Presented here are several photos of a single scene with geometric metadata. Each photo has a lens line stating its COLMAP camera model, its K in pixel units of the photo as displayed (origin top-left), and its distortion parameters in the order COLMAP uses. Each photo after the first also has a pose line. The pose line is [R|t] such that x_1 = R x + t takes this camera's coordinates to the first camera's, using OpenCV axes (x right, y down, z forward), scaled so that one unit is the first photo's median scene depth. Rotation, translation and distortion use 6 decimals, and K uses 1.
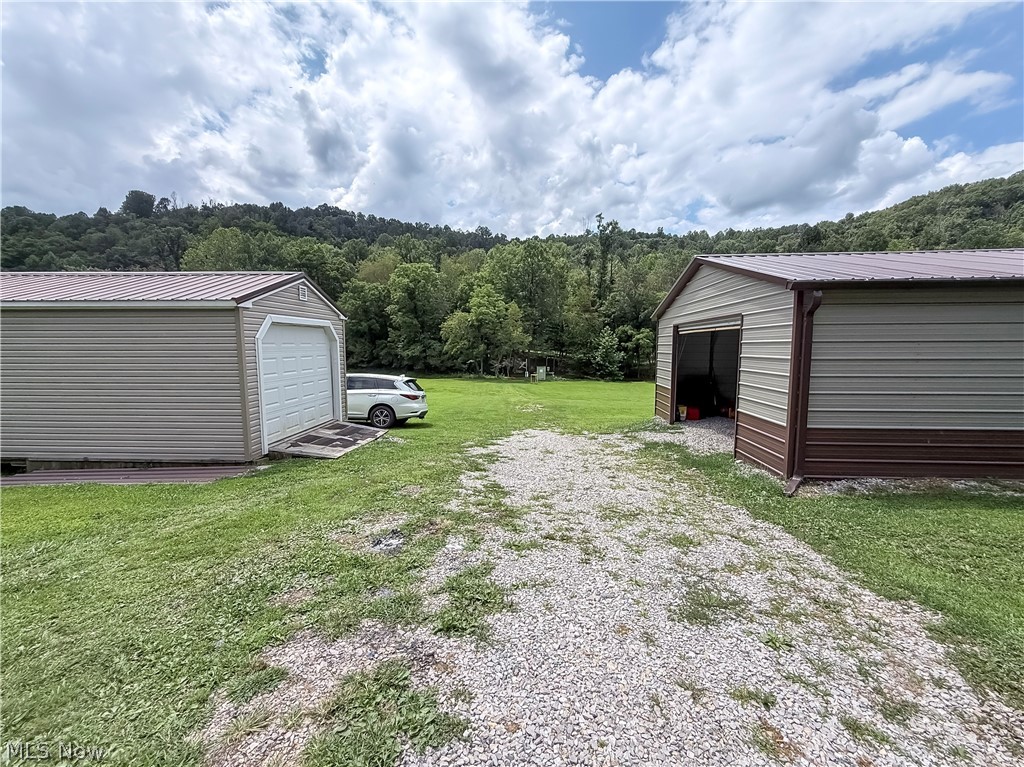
lens RADIAL K [[419.6, 0, 508.0], [0, 419.6, 383.3], [0, 0, 1]] dist [-0.001124, 0.000086]
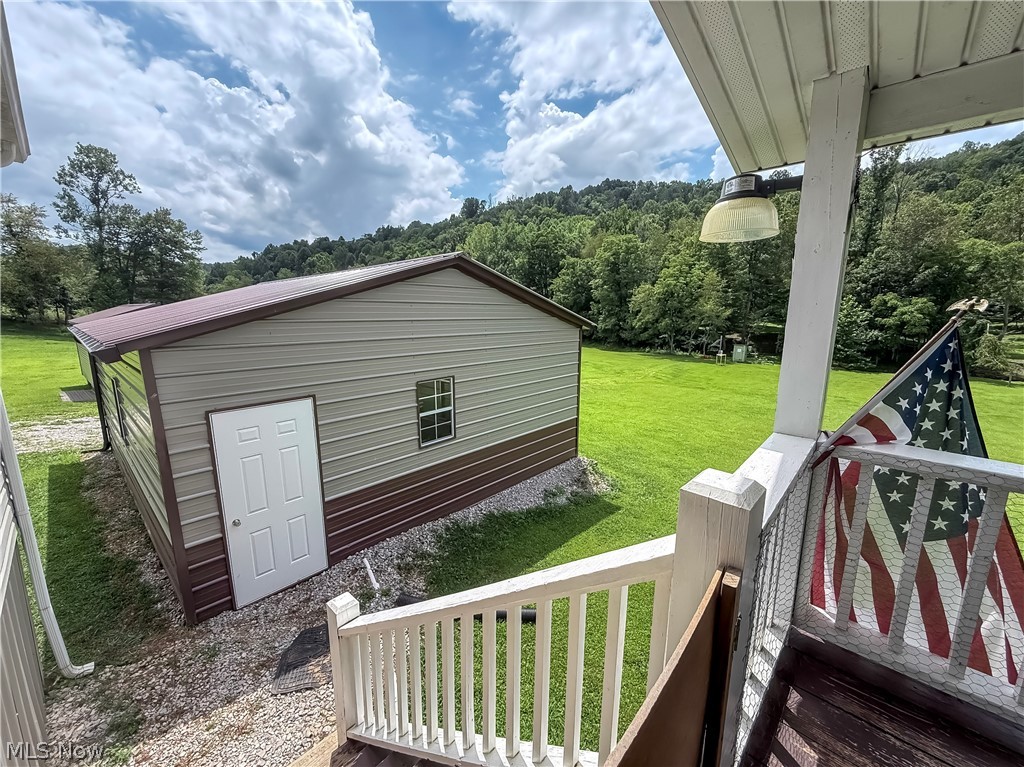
lens RADIAL K [[419.6, 0, 508.0], [0, 419.6, 383.3], [0, 0, 1]] dist [-0.001124, 0.000086]
pose [[0.782180, 0.104191, -0.614279, 0.224367], [-0.059649, 0.993912, 0.092629, -0.013401], [0.620190, -0.035812, 0.783633, 0.036836]]
